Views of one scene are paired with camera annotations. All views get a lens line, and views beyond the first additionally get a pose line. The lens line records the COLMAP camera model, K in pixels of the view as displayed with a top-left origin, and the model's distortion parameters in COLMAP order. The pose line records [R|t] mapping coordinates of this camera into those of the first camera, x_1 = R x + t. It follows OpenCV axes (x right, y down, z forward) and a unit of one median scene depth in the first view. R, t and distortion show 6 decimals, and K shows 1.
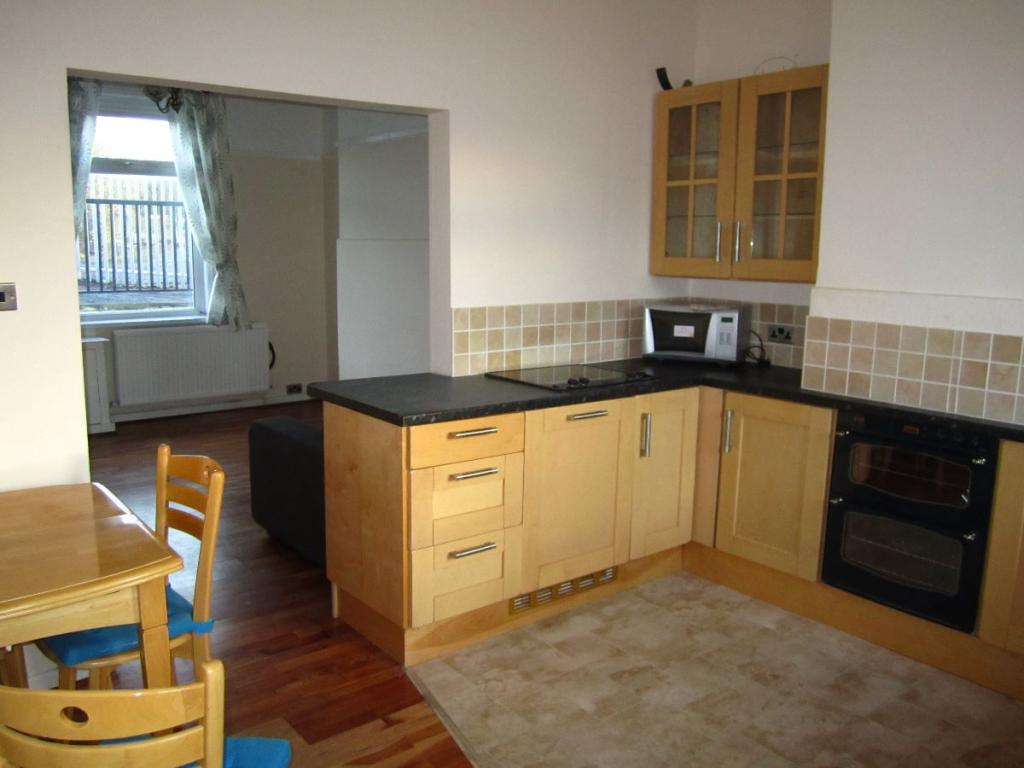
lens RADIAL K [[857.4, 0, 506.2], [0, 857.4, 392.7], [0, 0, 1]] dist [-0.042284, 0.011058]
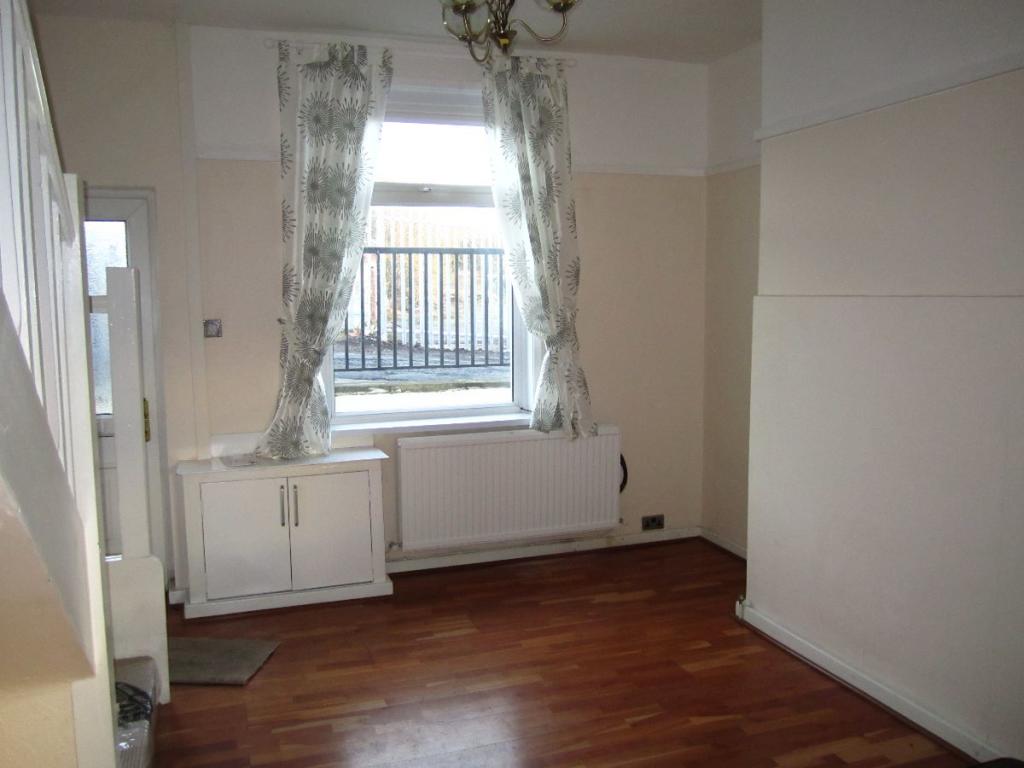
lens RADIAL K [[857.4, 0, 502.6], [0, 857.4, 387.0], [0, 0, 1]] dist [-0.042284, 0.011058]
pose [[0.941134, 0.012662, -0.337795, -0.149476], [-0.032825, 0.997999, -0.054045, -0.075765], [0.336435, 0.061952, 0.939667, 0.373030]]
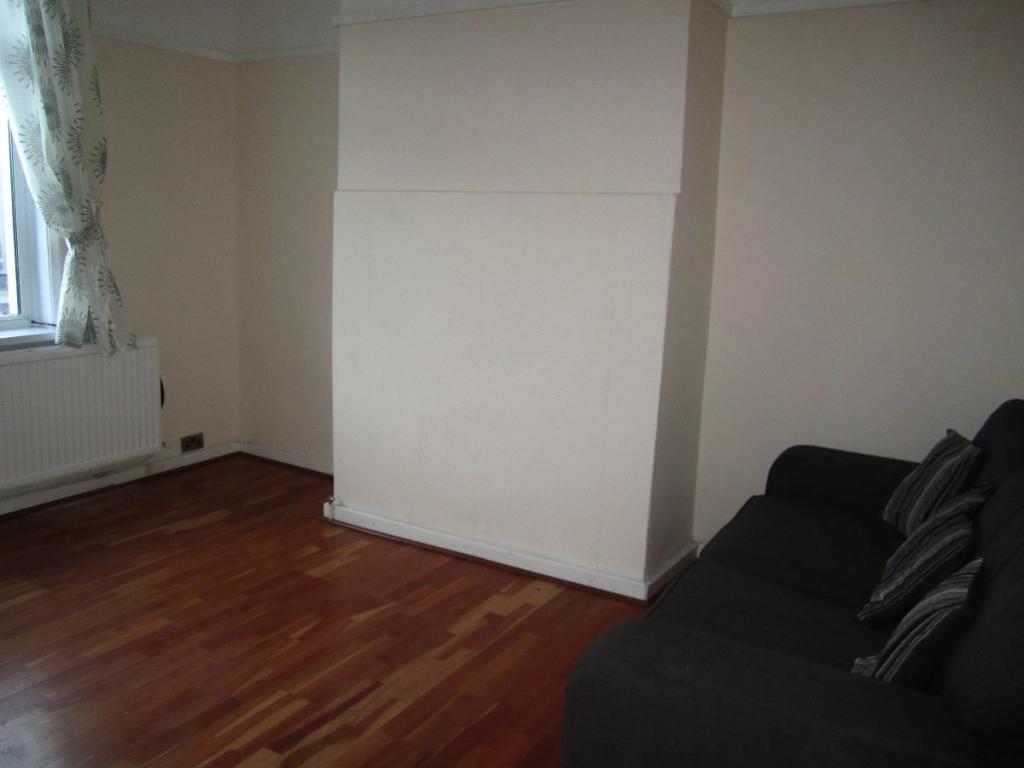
lens RADIAL K [[857.4, 0, 505.6], [0, 857.4, 379.9], [0, 0, 1]] dist [-0.042284, 0.011058]
pose [[0.937676, -0.047322, 0.344274, -0.269655], [0.041109, 0.998834, 0.025328, -0.059811], [-0.345071, -0.009596, 0.938527, 0.398612]]
